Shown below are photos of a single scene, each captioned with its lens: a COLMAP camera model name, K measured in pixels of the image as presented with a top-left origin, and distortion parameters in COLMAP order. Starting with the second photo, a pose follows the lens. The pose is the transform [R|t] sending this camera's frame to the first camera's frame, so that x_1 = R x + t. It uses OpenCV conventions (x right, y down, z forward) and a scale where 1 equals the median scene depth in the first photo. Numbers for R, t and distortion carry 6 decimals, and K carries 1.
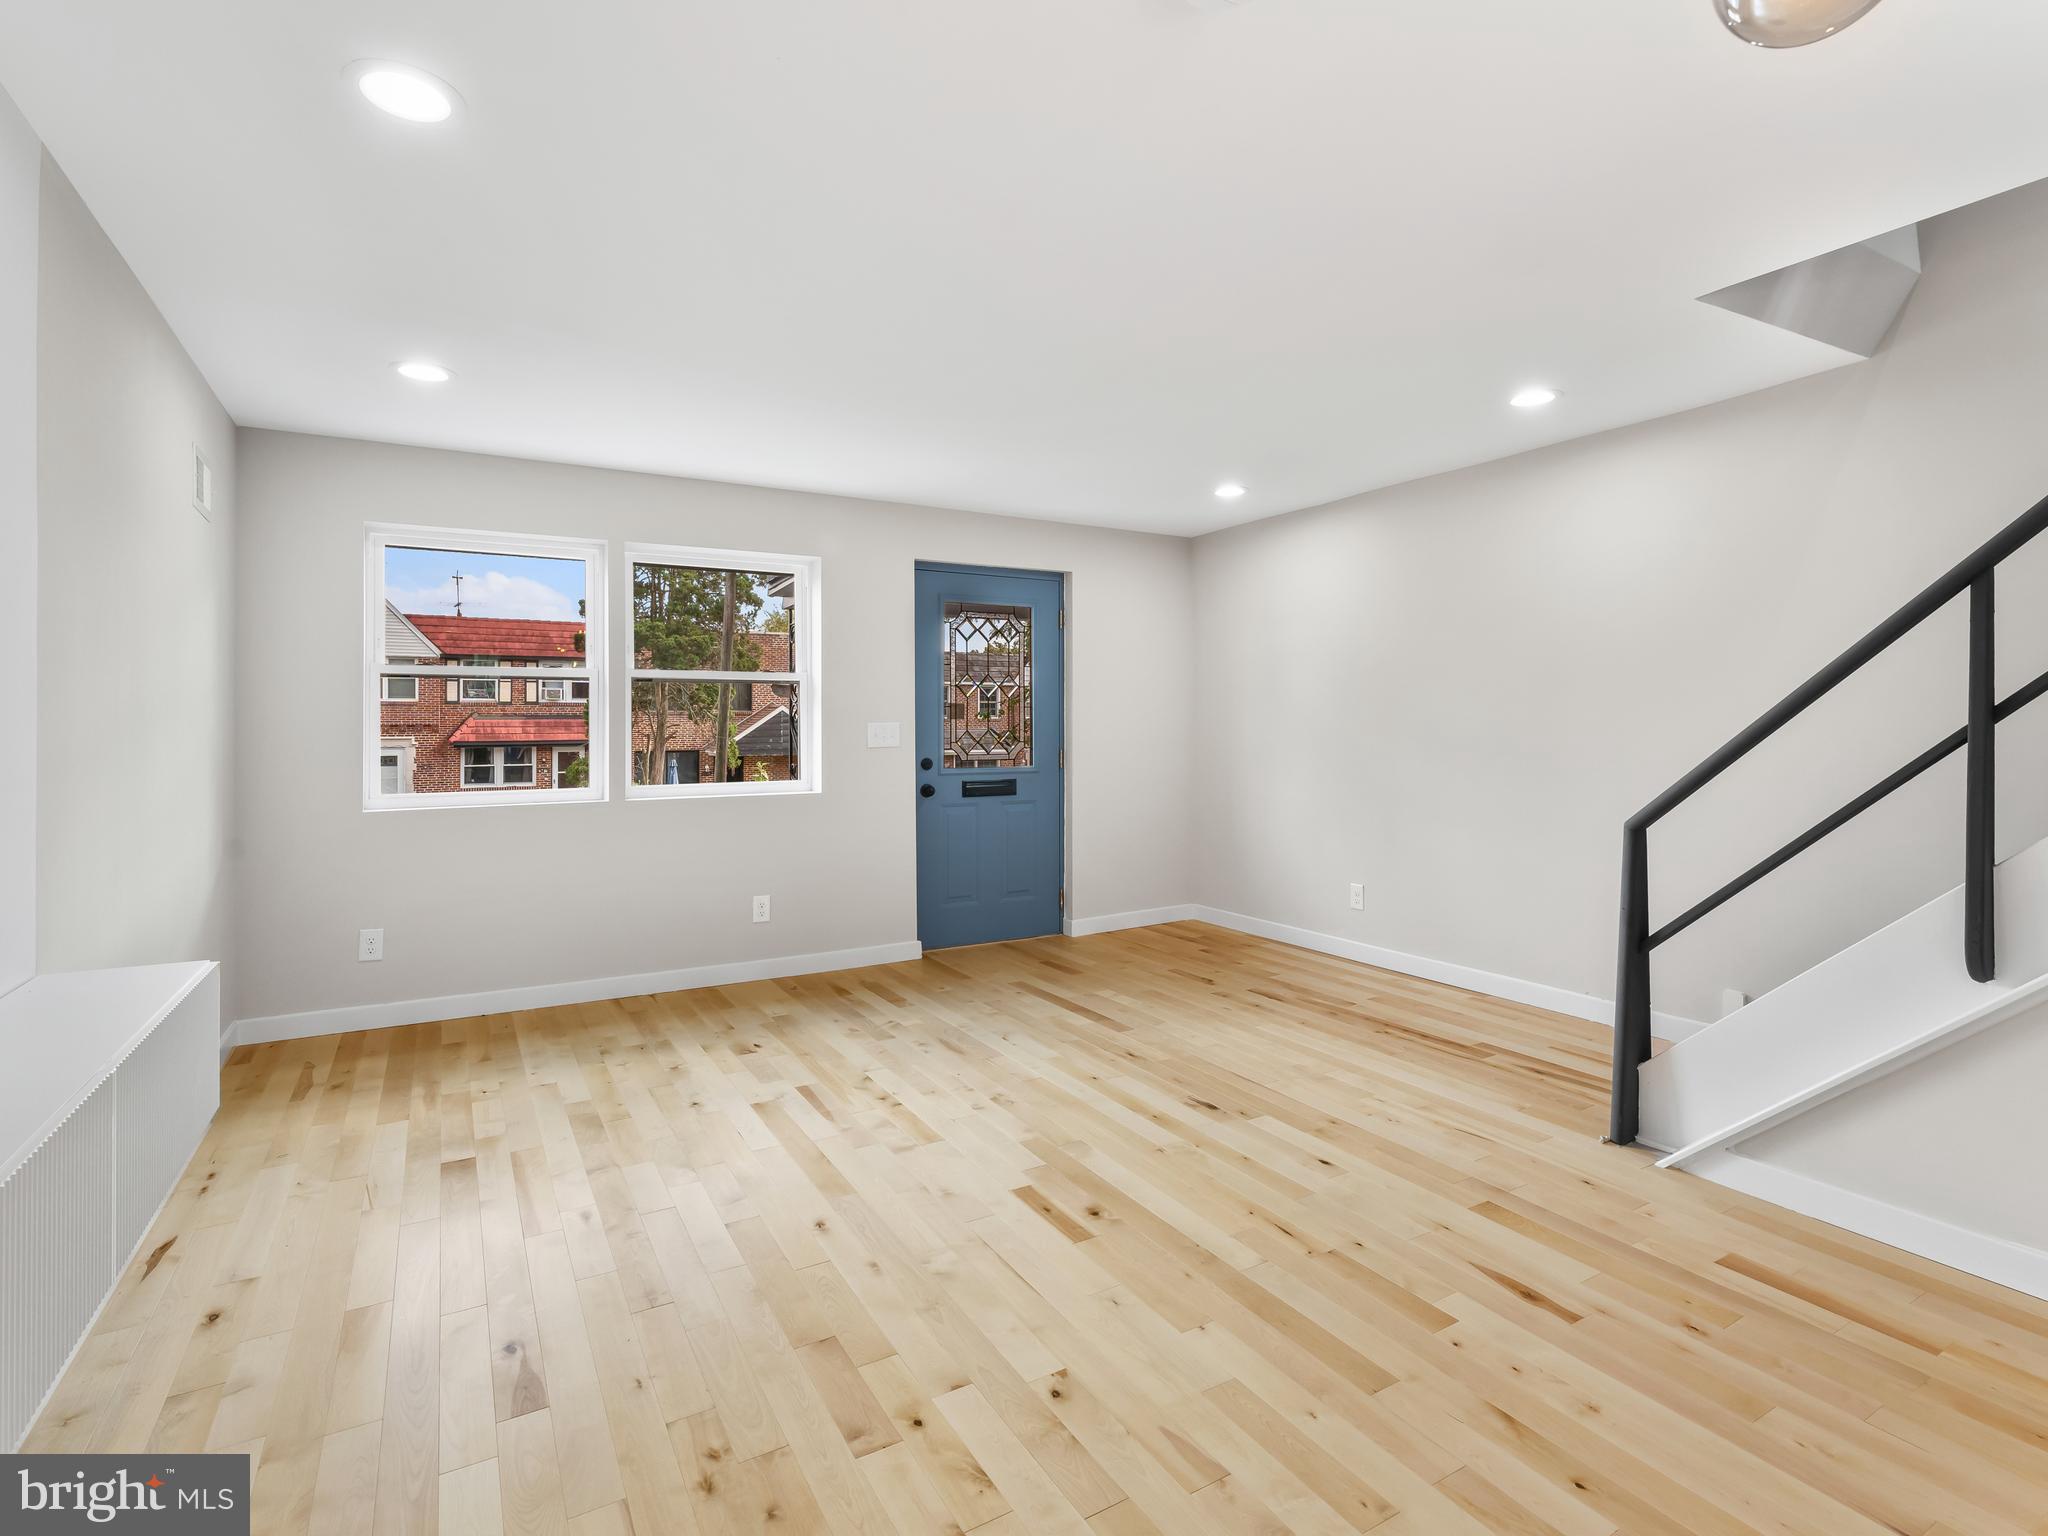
lens RADIAL K [[994.8, 0, 1036.2], [0, 994.8, 715.0], [0, 0, 1]] dist [-0.001161, -0.000248]
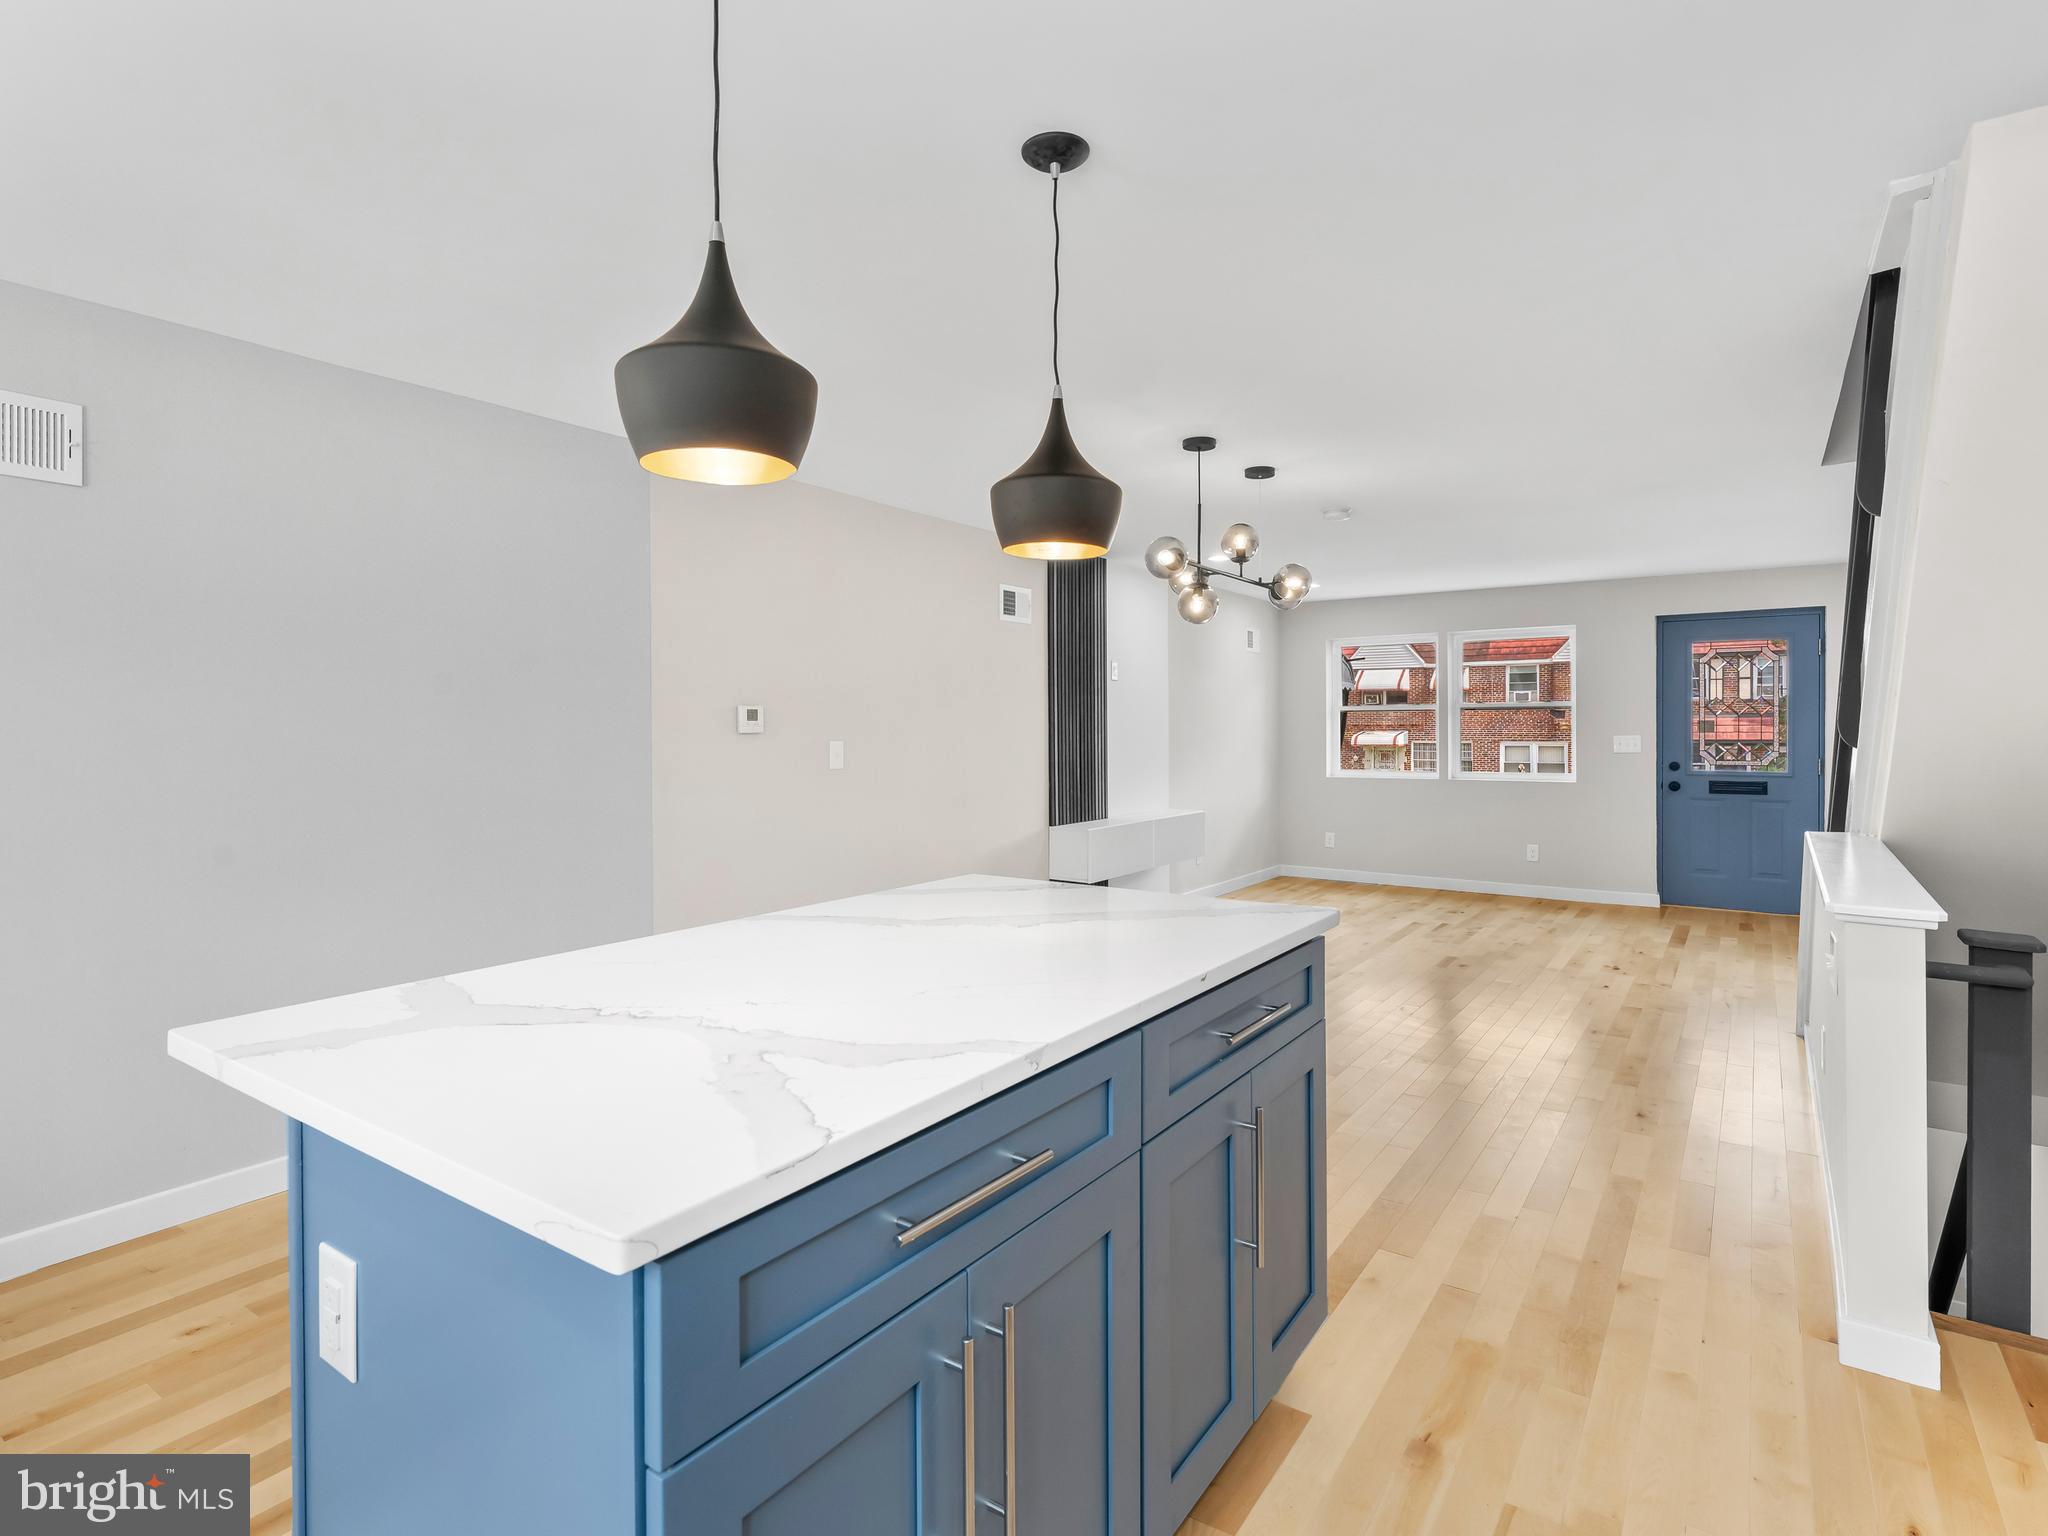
lens RADIAL K [[1044.8, 0, 1017.5], [0, 1044.8, 728.7], [0, 0, 1]] dist [0.000103, 0.000046]
pose [[0.413095, 0.003020, -0.910683, 0.810122], [0.013657, 0.999861, 0.009511, -0.026713], [0.910586, -0.016367, 0.412996, -0.384132]]
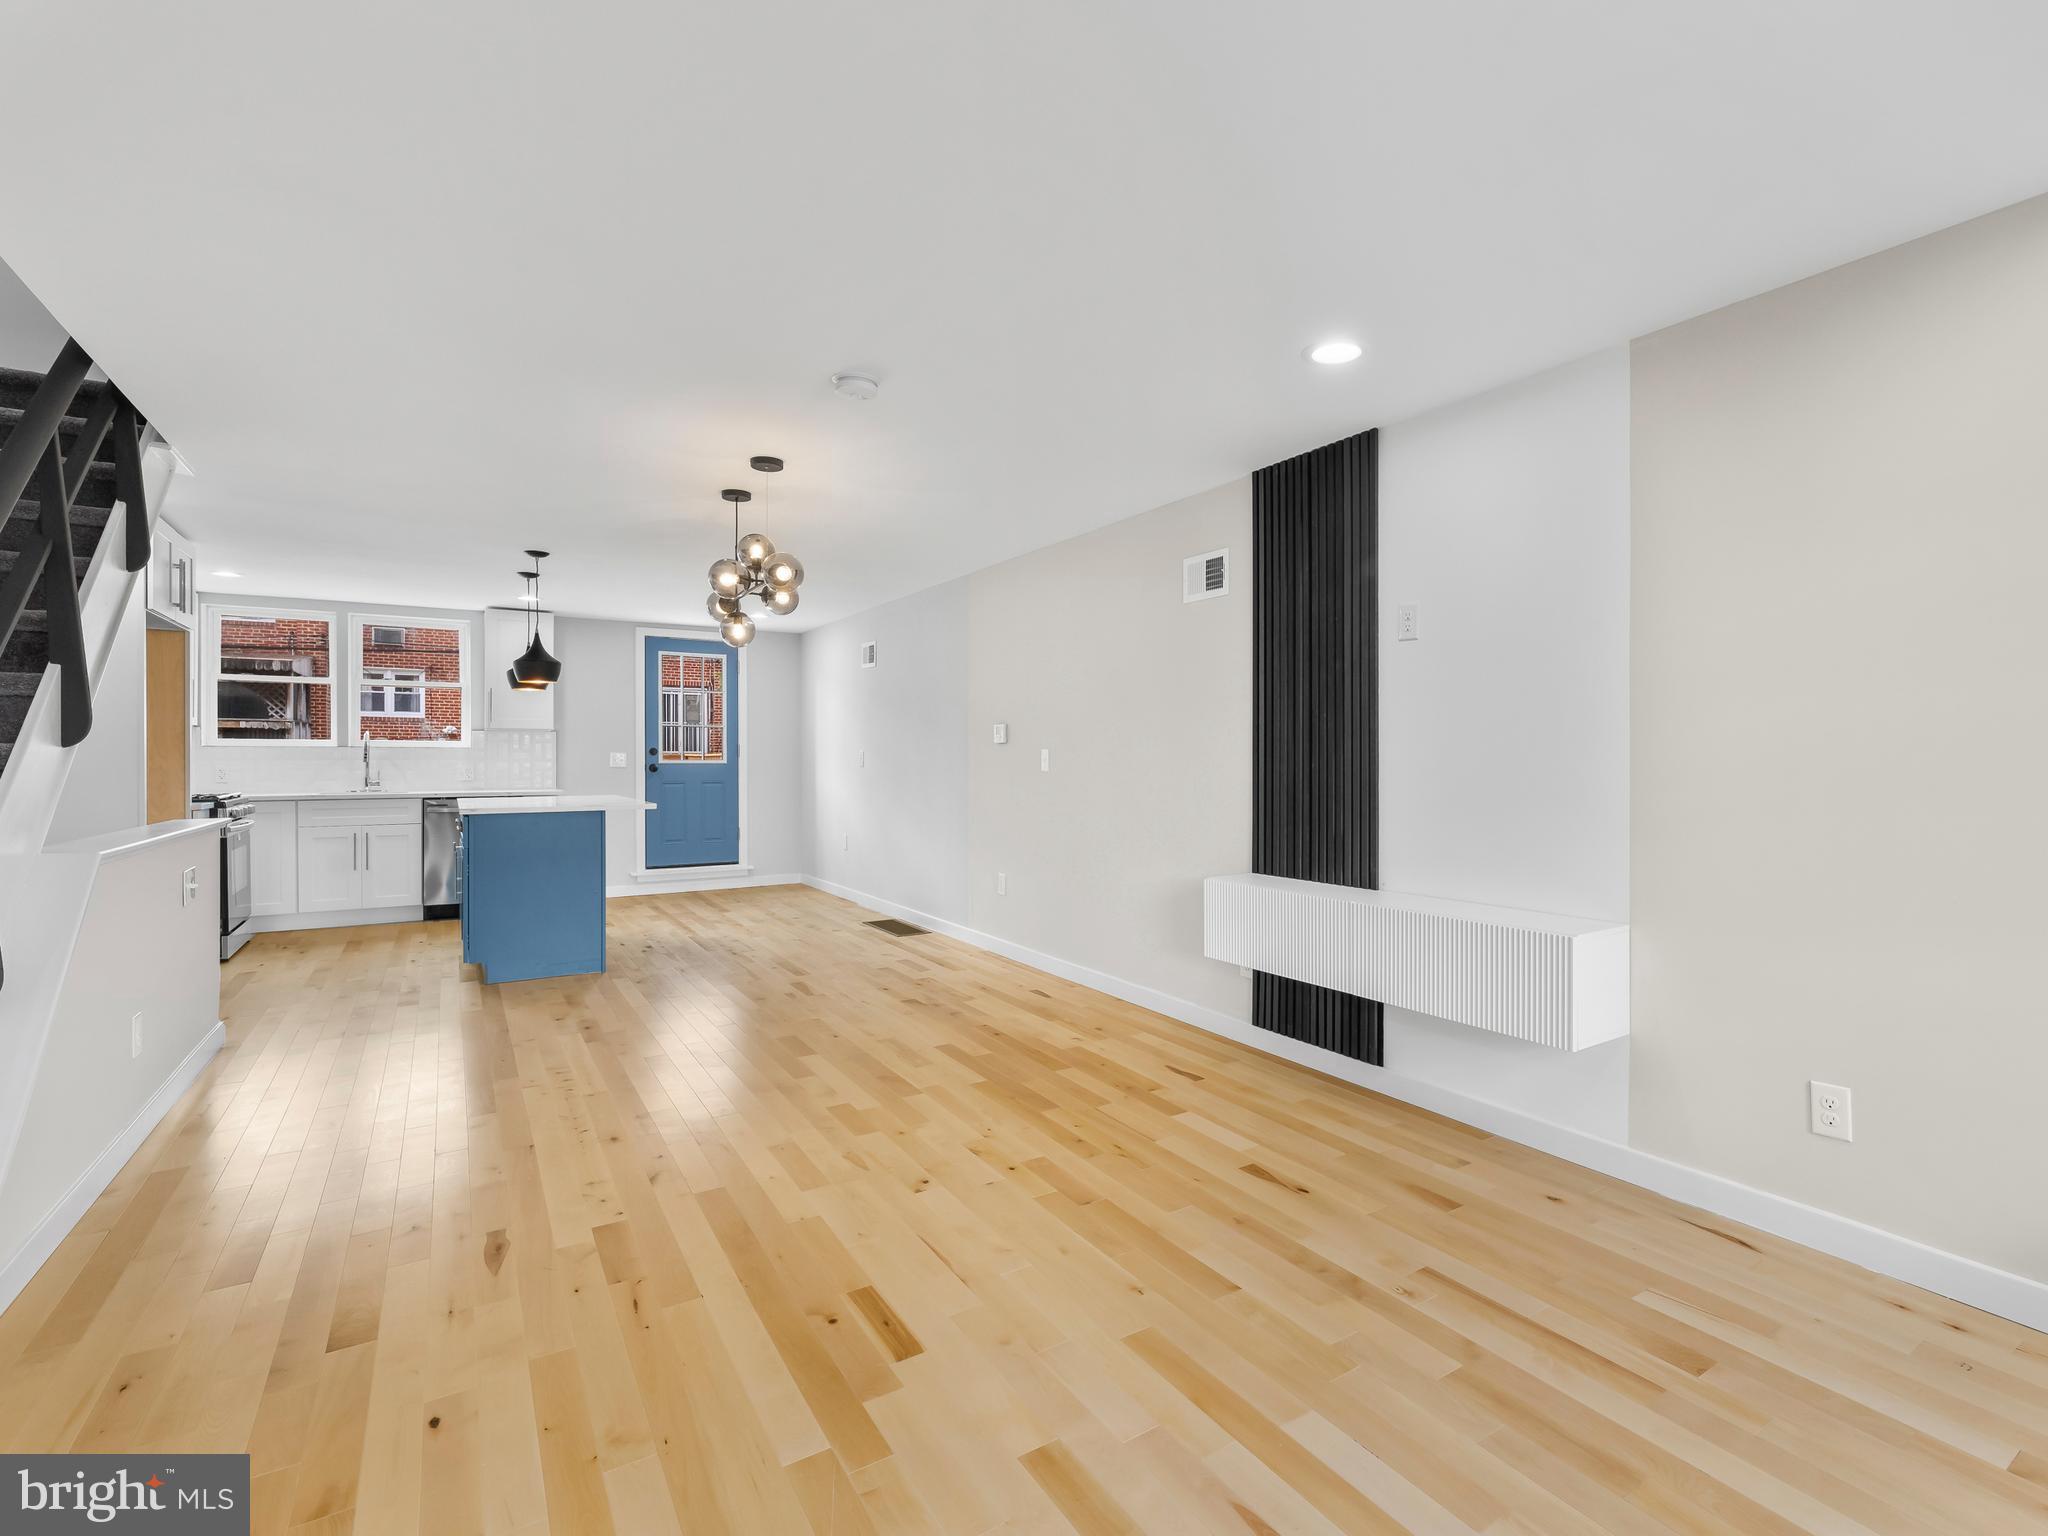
lens RADIAL K [[978.6, 0, 1107.1], [0, 978.6, 765.9], [0, 0, 1]] dist [-0.000150, -0.000294]
pose [[-0.998489, 0.004366, -0.054774, -0.062037], [0.004575, 0.999983, -0.003695, 0.011781], [0.054757, -0.003940, -0.998492, 0.860601]]
